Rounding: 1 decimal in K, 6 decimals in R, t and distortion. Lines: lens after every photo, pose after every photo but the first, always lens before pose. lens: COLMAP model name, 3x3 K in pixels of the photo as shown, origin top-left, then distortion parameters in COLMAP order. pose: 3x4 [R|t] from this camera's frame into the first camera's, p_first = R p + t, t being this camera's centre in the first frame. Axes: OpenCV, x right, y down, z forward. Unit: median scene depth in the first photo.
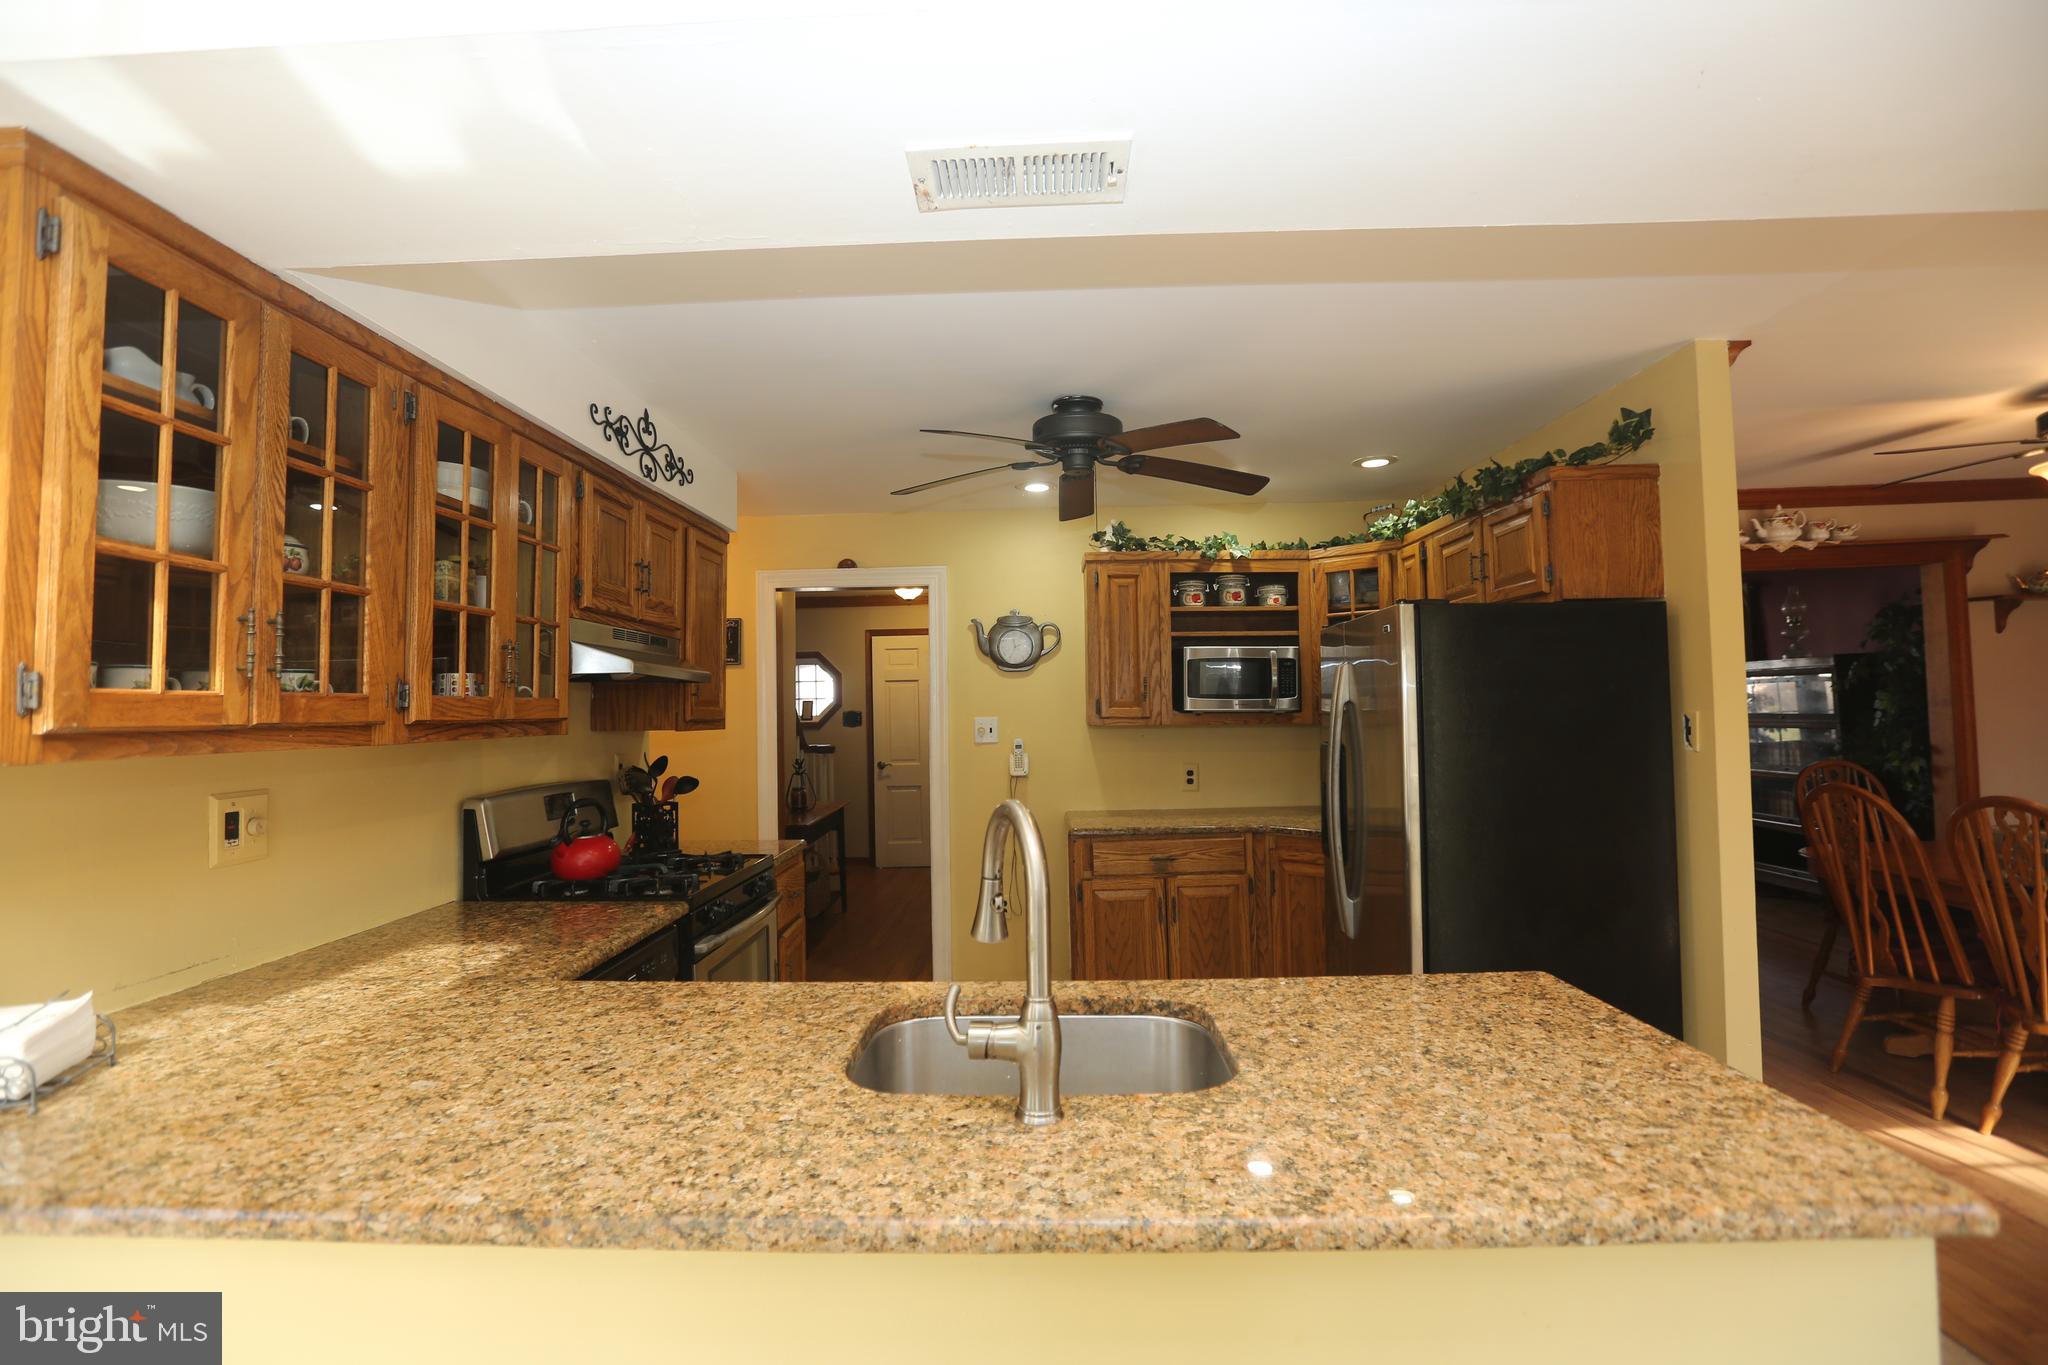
lens RADIAL K [[931.8, 0, 1003.4], [0, 931.8, 670.8], [0, 0, 1]] dist [-0.045884, 0.013646]
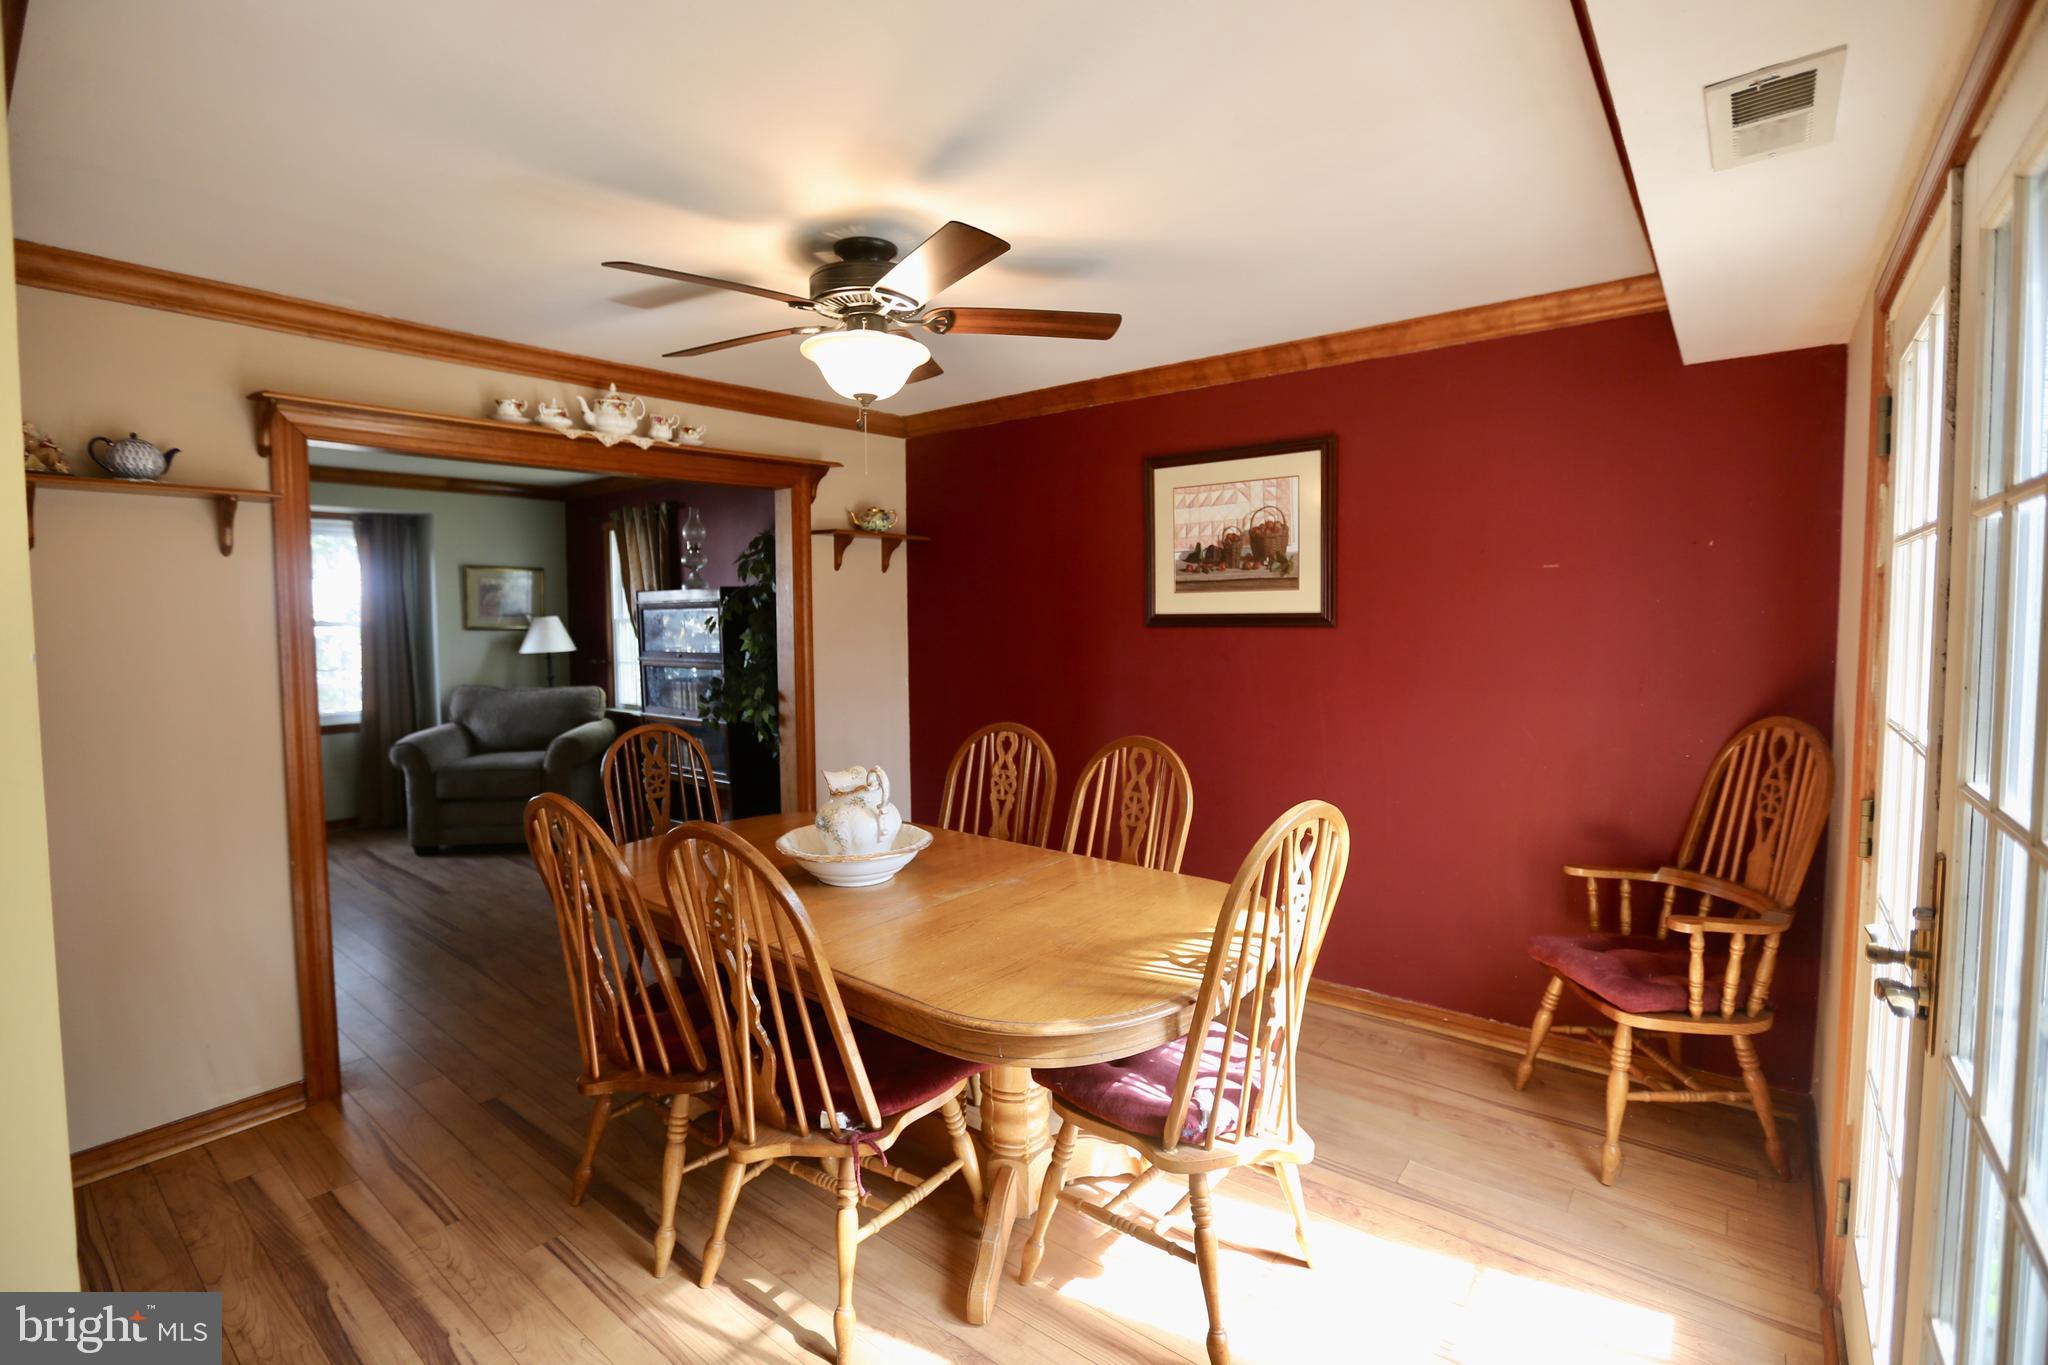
lens RADIAL K [[931.8, 0, 1004.7], [0, 931.8, 668.4], [0, 0, 1]] dist [-0.045884, 0.013646]
pose [[0.604655, -0.033126, 0.795799, 0.689720], [-0.034154, 0.997137, 0.067458, -0.017720], [-0.795755, -0.067968, 0.601792, 0.423121]]
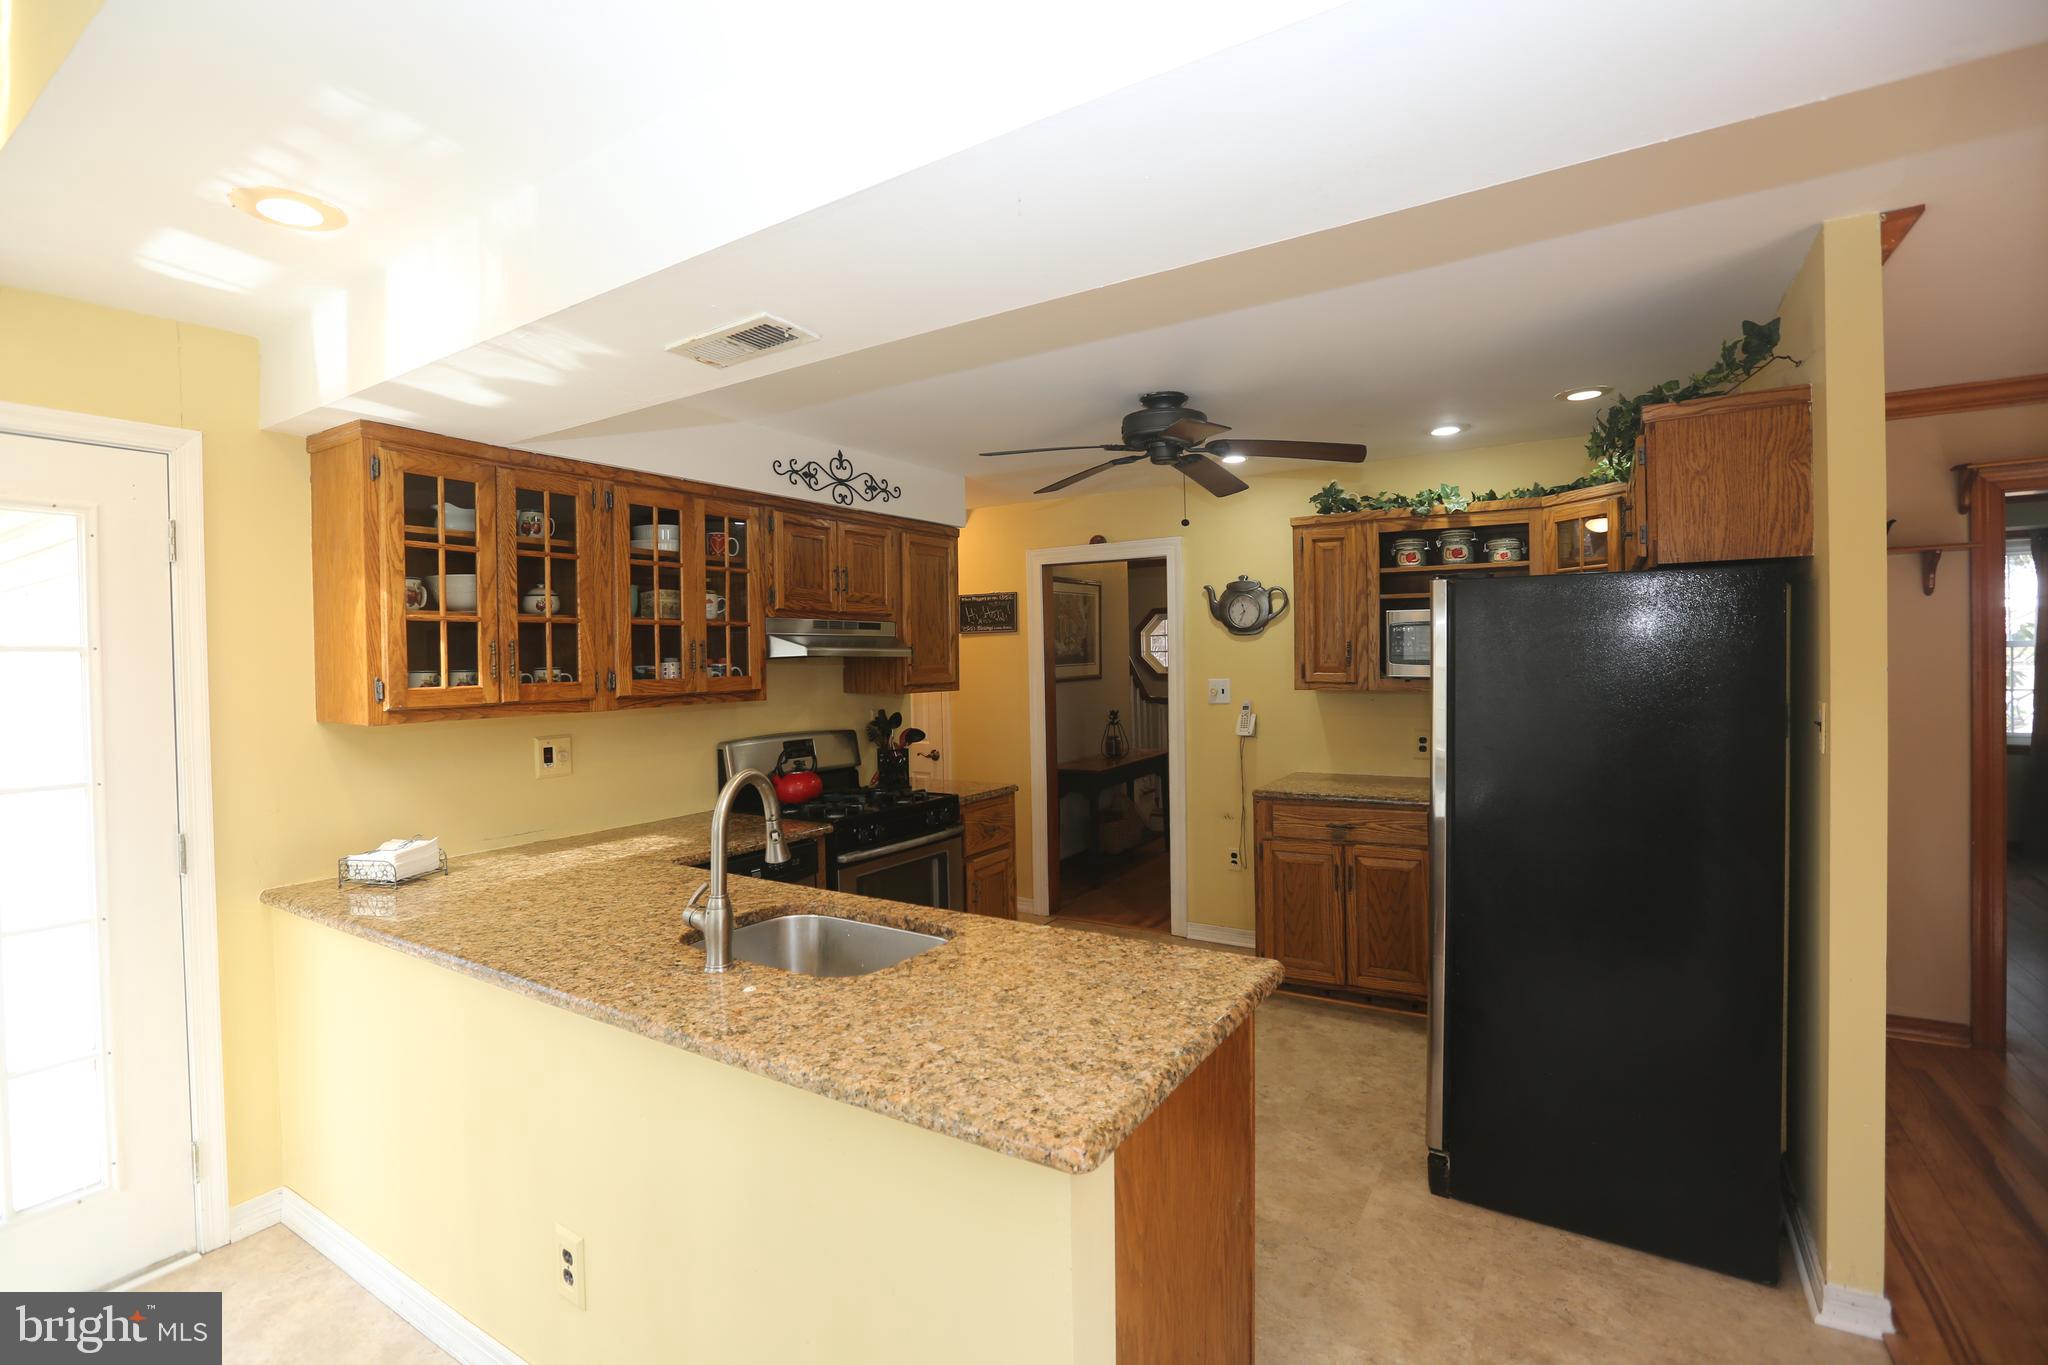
lens RADIAL K [[931.8, 0, 1006.6], [0, 931.8, 677.0], [0, 0, 1]] dist [-0.045884, 0.013646]
pose [[0.858348, 0.011245, -0.512945, 0.516963], [0.026458, 0.997460, 0.066140, -0.045830], [0.512385, -0.070342, 0.855870, -0.030513]]
